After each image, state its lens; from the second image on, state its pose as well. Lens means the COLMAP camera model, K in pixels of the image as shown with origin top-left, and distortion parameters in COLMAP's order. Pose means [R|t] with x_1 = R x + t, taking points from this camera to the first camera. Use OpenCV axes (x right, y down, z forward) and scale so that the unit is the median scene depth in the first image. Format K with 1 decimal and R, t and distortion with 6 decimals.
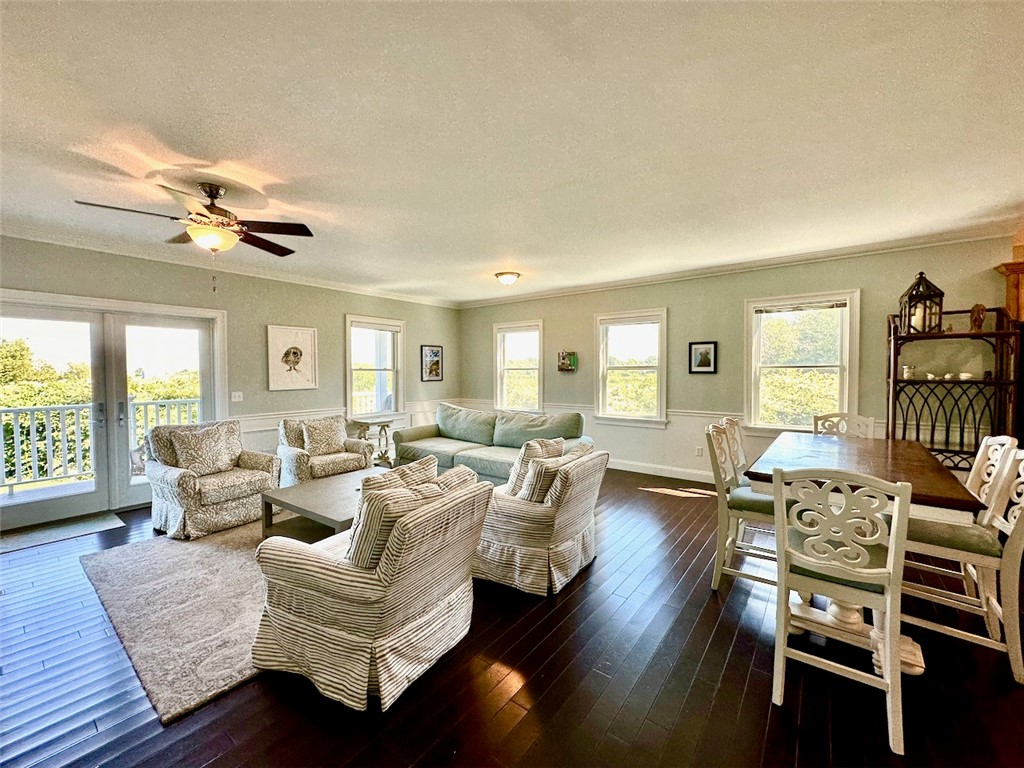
lens RADIAL K [[411.0, 0, 512.5], [0, 411.0, 383.0], [0, 0, 1]] dist [-0.002535, 0.001121]
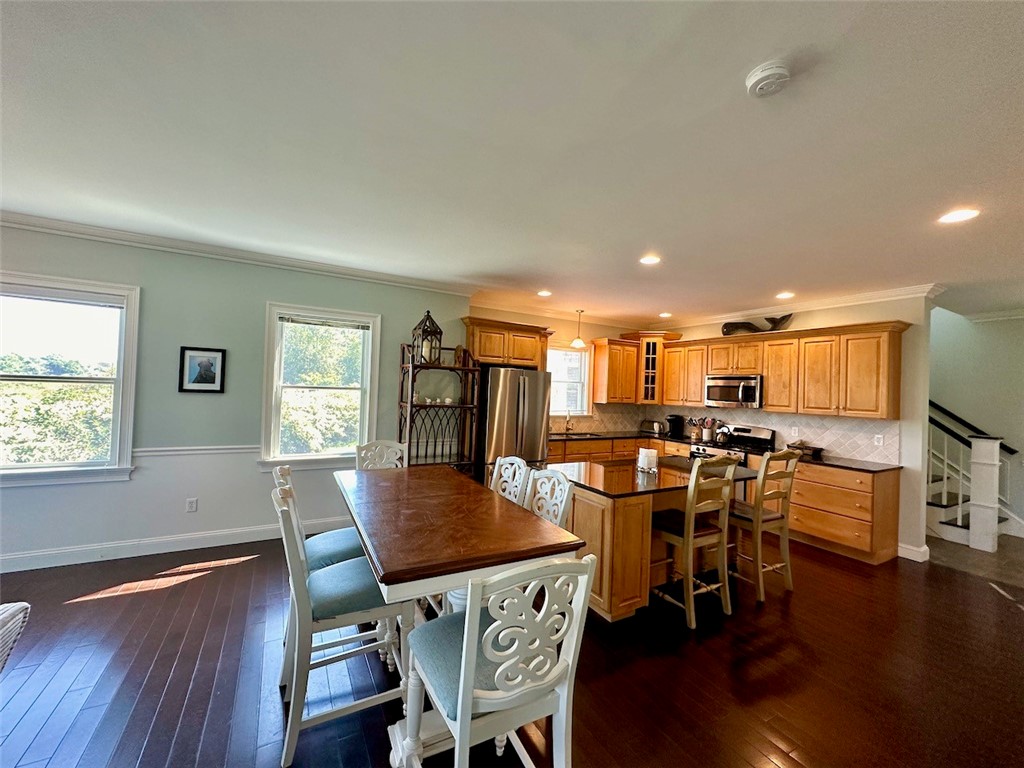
lens RADIAL K [[411.0, 0, 512.3], [0, 411.0, 381.7], [0, 0, 1]] dist [-0.002535, 0.001121]
pose [[0.391586, 0.034356, 0.919500, 0.027199], [-0.012653, 0.999409, -0.031953, -0.028850], [-0.920055, 0.000878, 0.391789, 0.262837]]
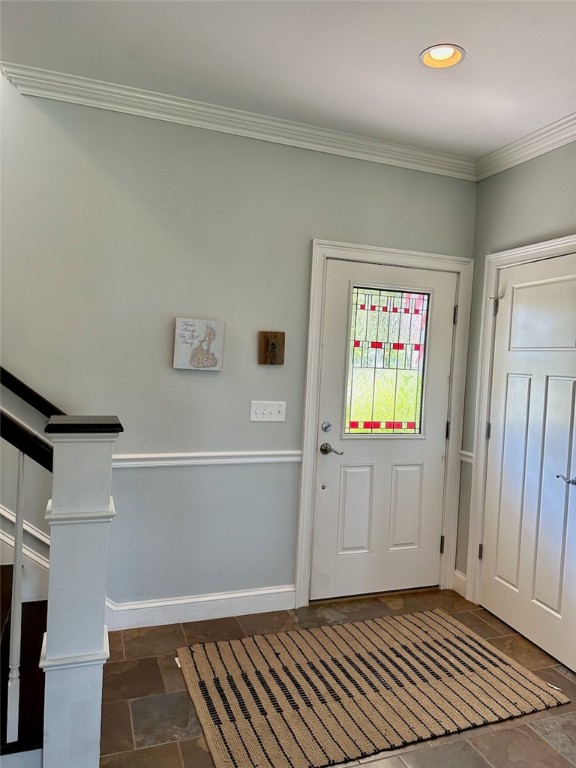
lens RADIAL K [[540.4, 0, 285.6], [0, 540.4, 383.1], [0, 0, 1]] dist [0.039311, -0.032328]
pose [[-0.838460, -0.058438, 0.541822, 1.039521], [-0.025702, 0.997368, 0.067797, -0.000777], [-0.544357, 0.042919, -0.837755, -0.145317]]
